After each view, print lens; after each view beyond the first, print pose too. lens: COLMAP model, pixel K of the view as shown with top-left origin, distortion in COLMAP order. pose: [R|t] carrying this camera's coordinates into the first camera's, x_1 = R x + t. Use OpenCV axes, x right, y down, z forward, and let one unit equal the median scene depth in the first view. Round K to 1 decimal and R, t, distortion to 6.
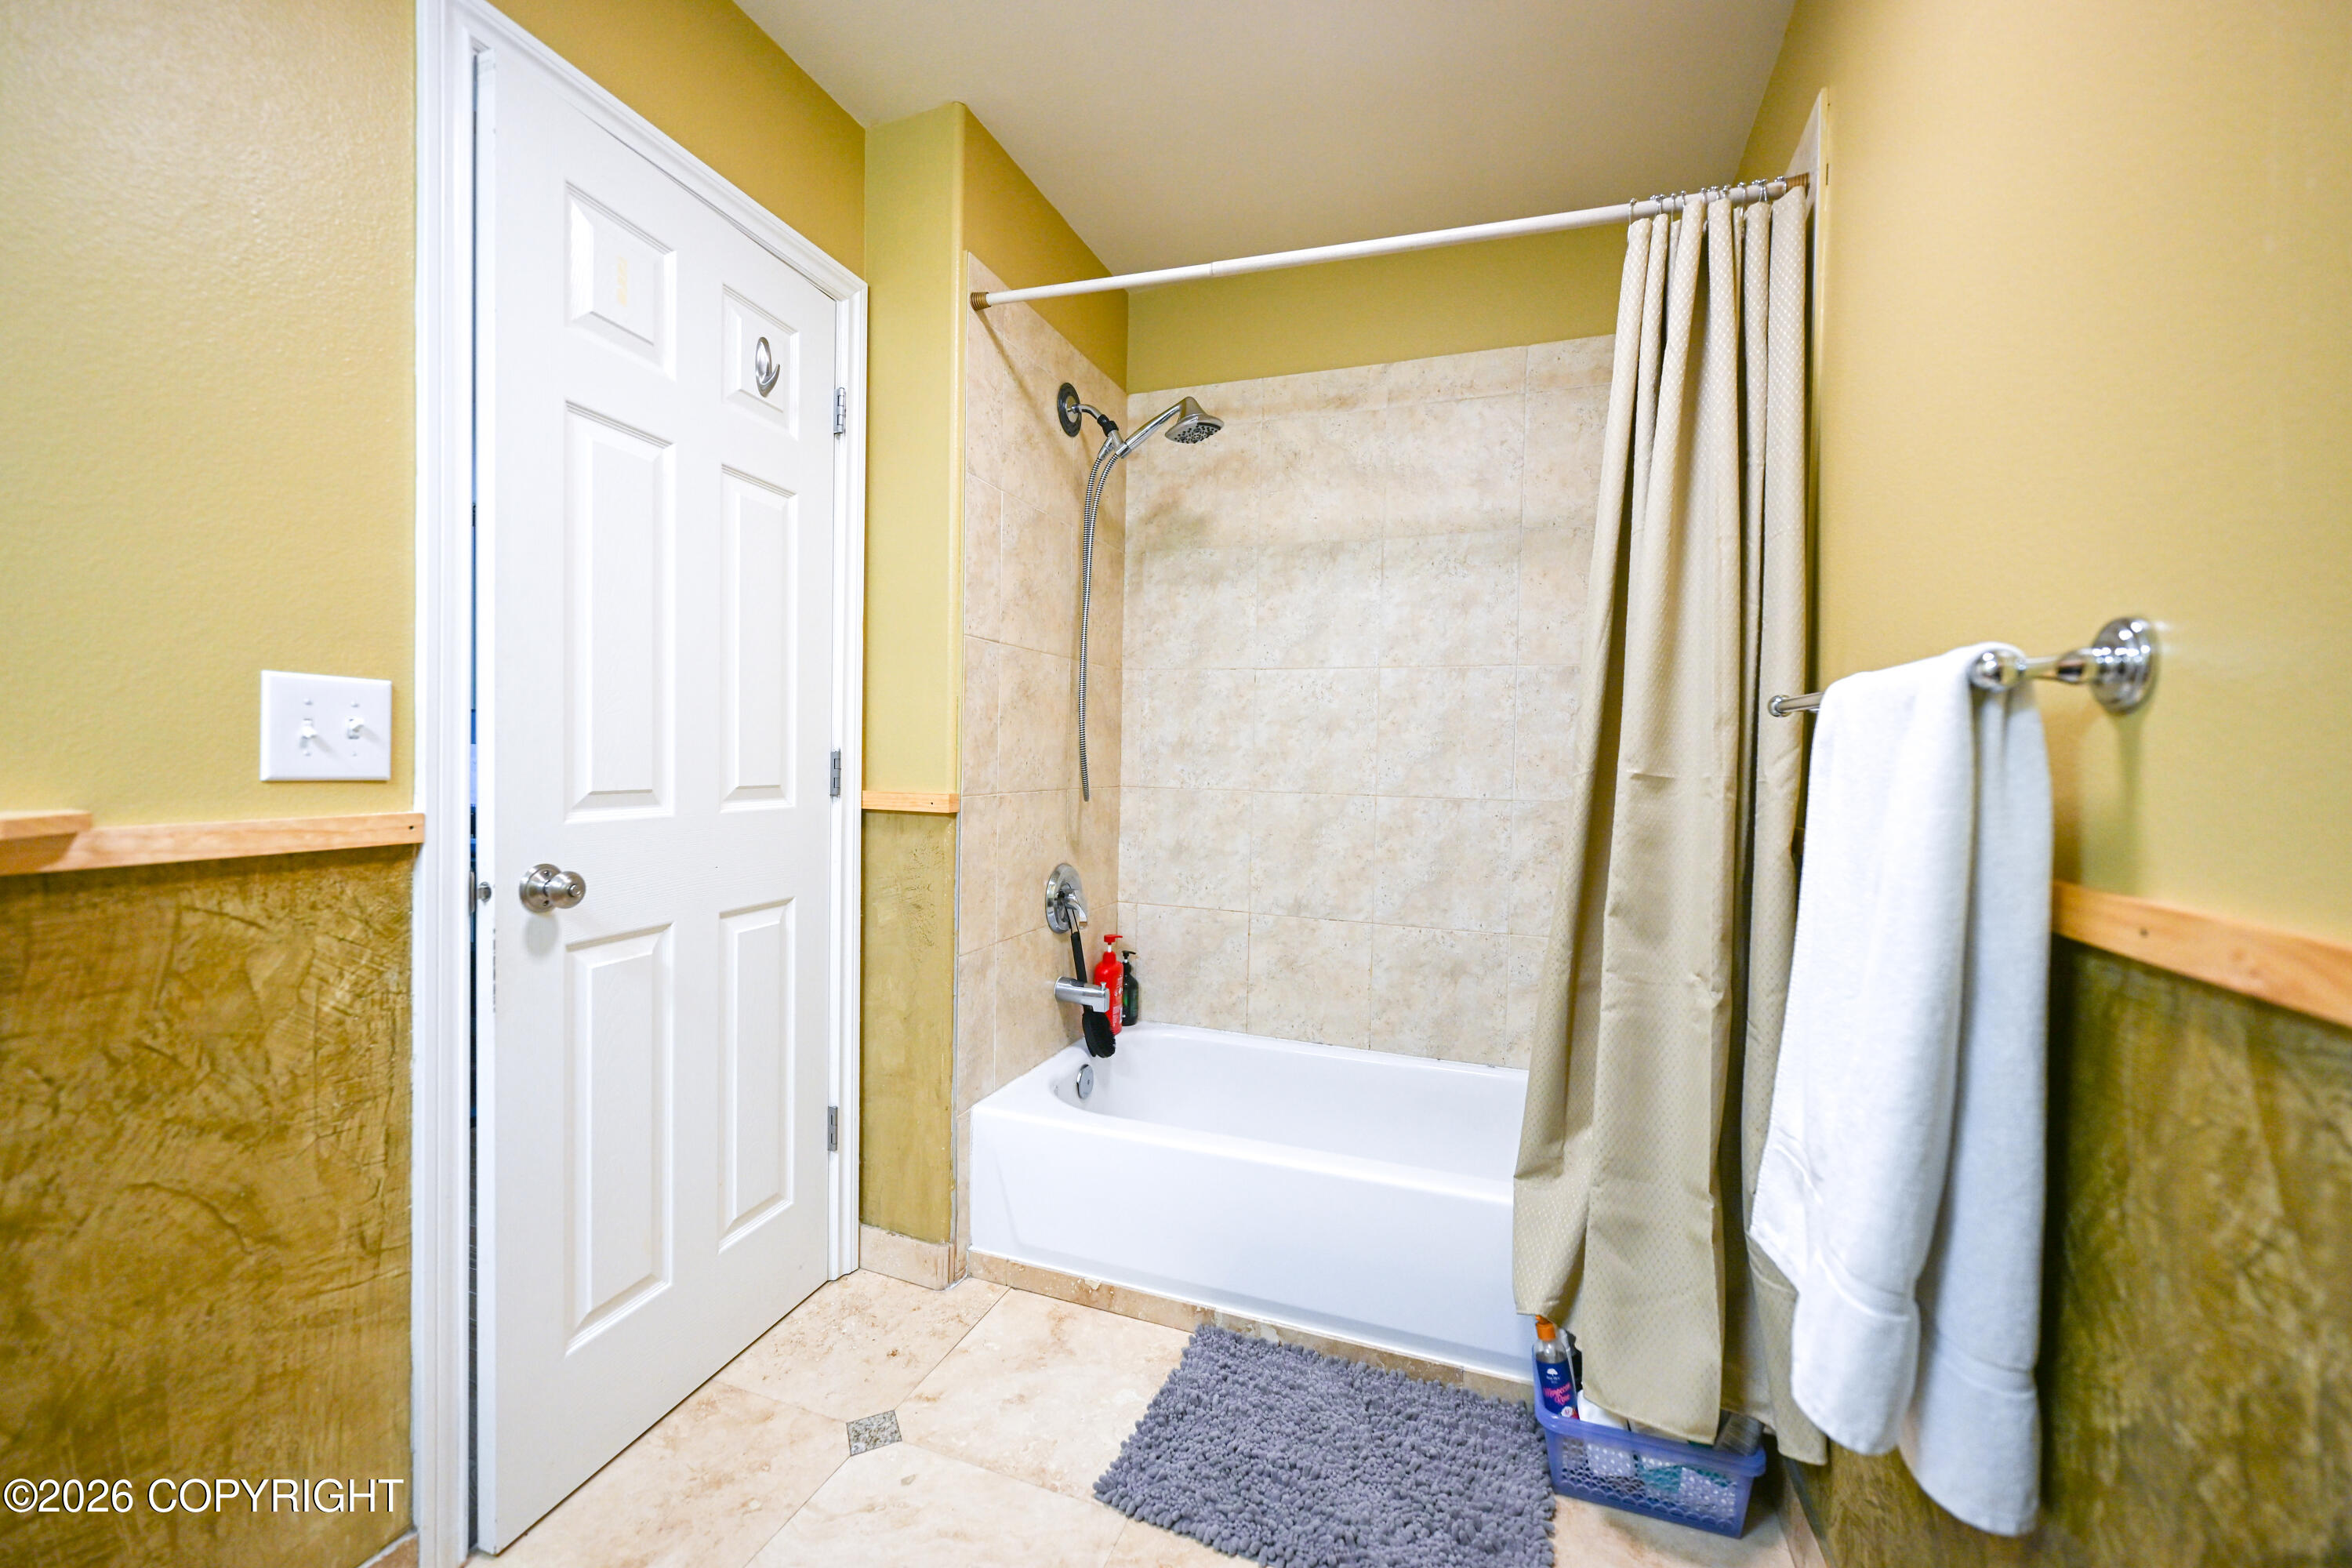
lens RADIAL K [[927.1, 0, 1176.3], [0, 927.1, 781.5], [0, 0, 1]] dist [0.001309, 0.000185]
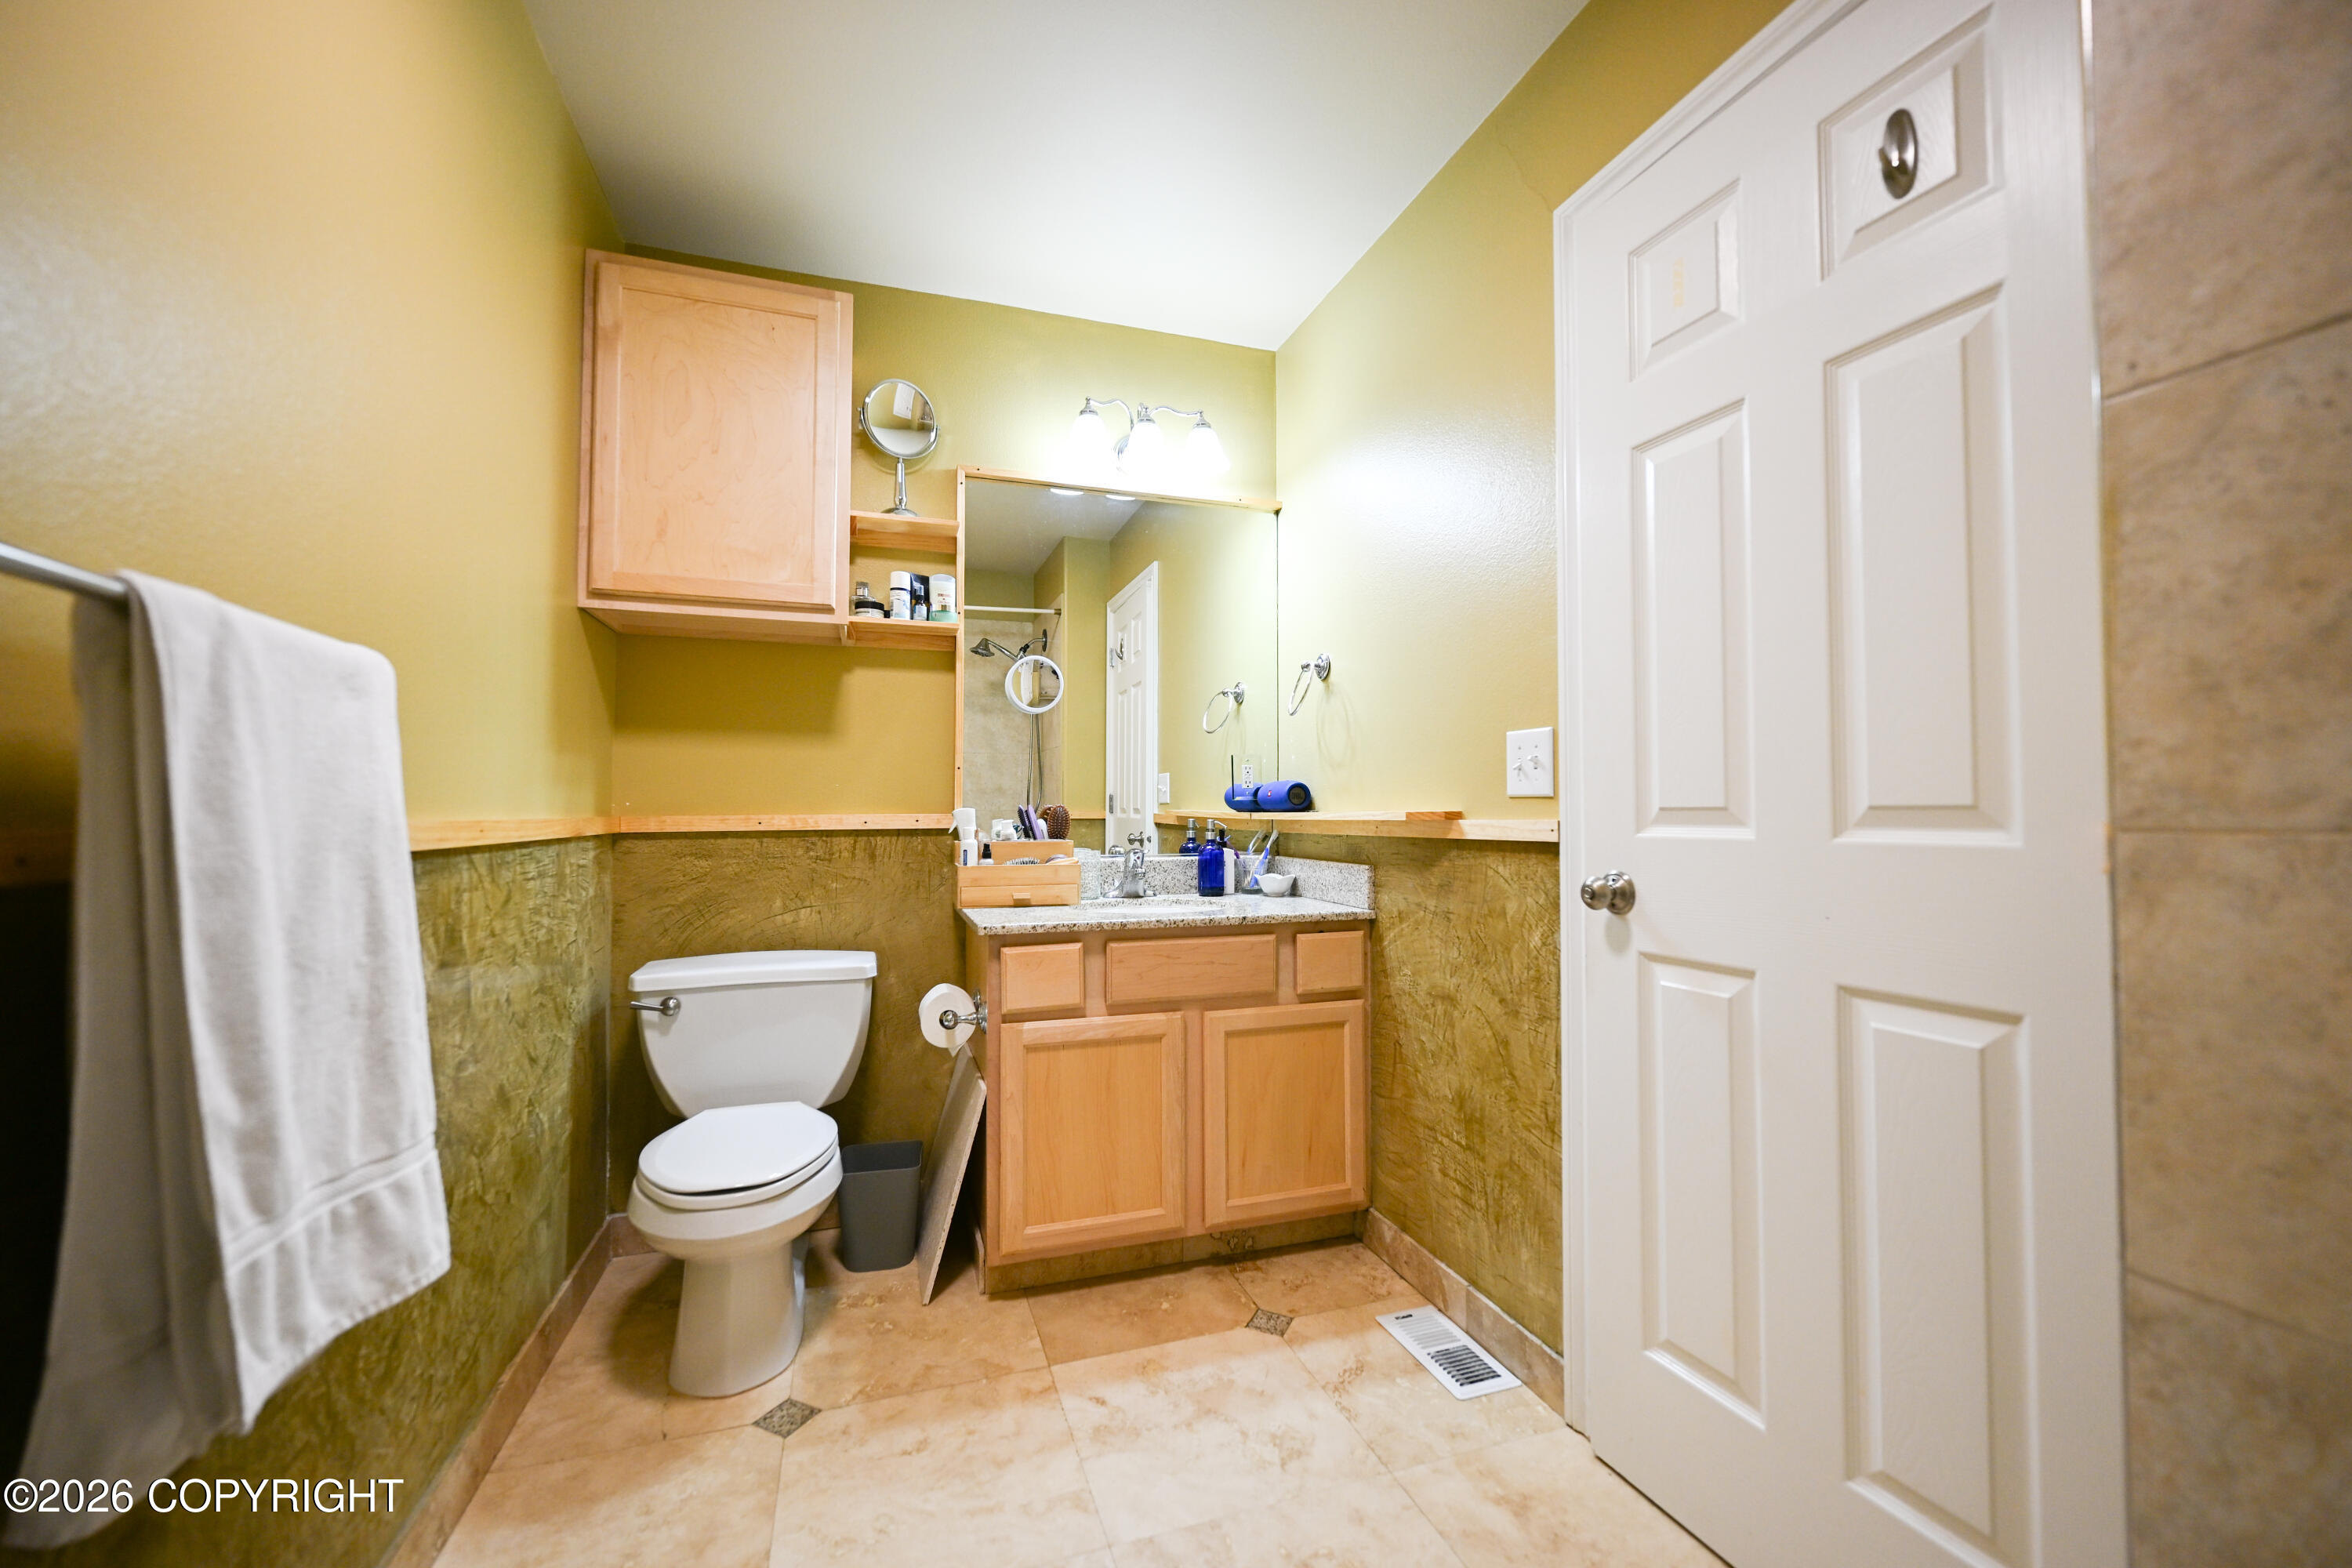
lens RADIAL K [[927.1, 0, 1175.1], [0, 927.1, 788.2], [0, 0, 1]] dist [0.001309, 0.000185]
pose [[-0.780303, -0.027110, -0.624813, 0.510372], [-0.022259, 0.999631, -0.015575, 0.022870], [0.625005, 0.001755, -0.780619, 1.848139]]
